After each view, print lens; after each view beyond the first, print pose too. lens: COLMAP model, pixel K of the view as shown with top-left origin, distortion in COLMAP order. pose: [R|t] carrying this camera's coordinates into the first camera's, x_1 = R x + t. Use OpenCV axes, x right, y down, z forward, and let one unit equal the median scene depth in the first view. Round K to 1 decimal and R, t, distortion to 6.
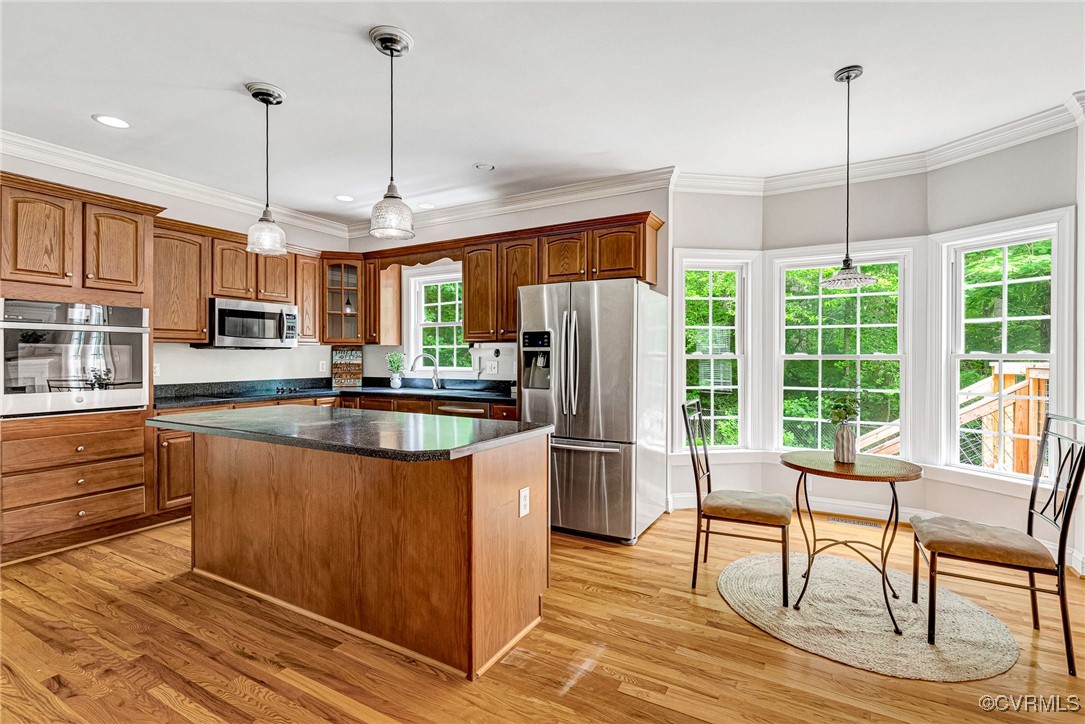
lens RADIAL K [[509.9, 0, 544.2], [0, 509.9, 356.3], [0, 0, 1]] dist [0.016690, -0.004394]
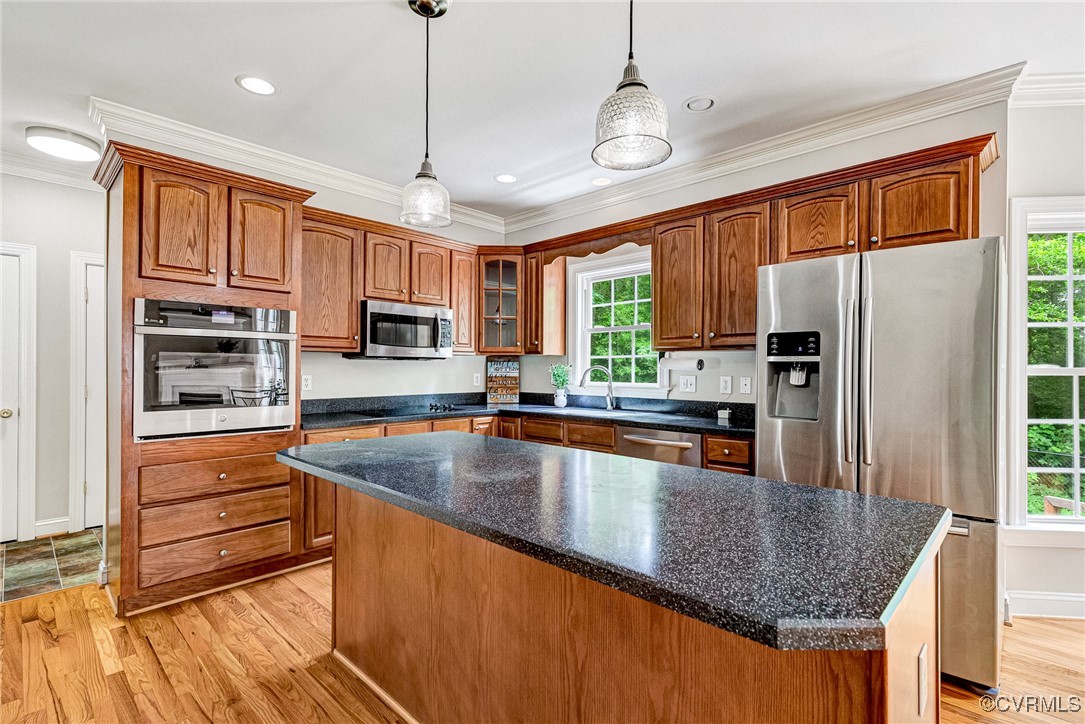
lens RADIAL K [[509.9, 0, 548.3], [0, 509.9, 364.7], [0, 0, 1]] dist [0.016690, -0.004394]
pose [[0.970806, 0.002695, -0.239850, -0.167341], [-0.004506, 0.999965, -0.007002, -0.000541], [0.239823, 0.007878, 0.970785, 0.288801]]
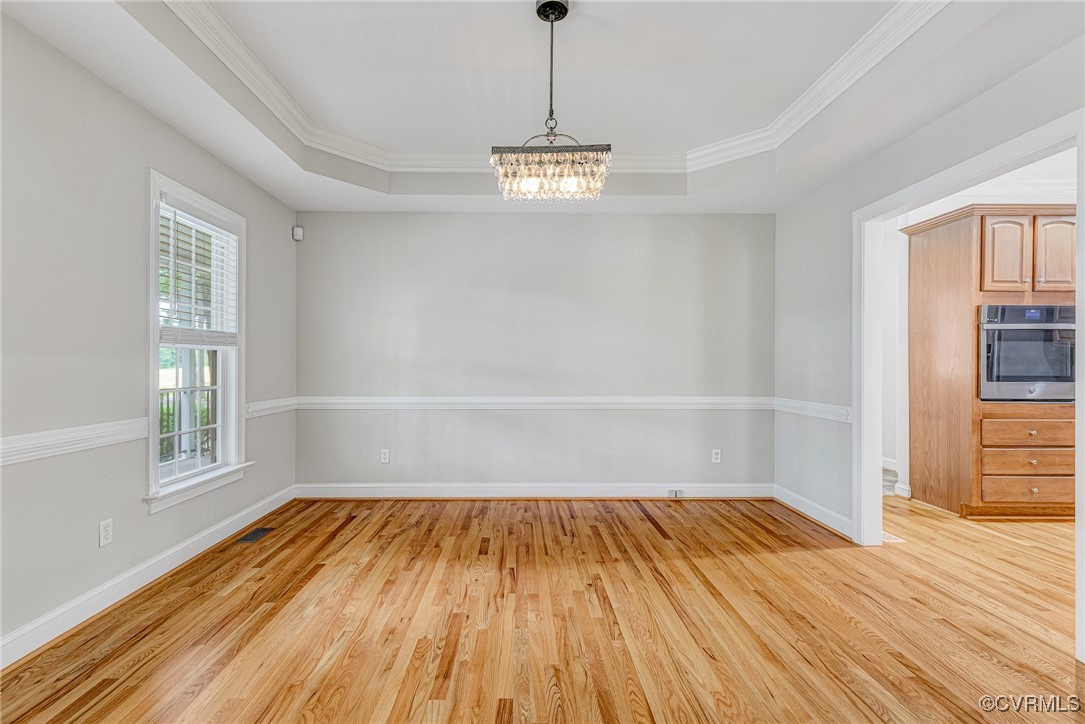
lens RADIAL K [[509.9, 0, 504.5], [0, 509.9, 360.9], [0, 0, 1]] dist [0.016690, -0.004394]
pose [[0.490927, 0.001112, -0.871200, -0.452976], [-0.002702, 0.999996, -0.000246, 0.022506], [0.871196, 0.002475, 0.490929, -0.539349]]
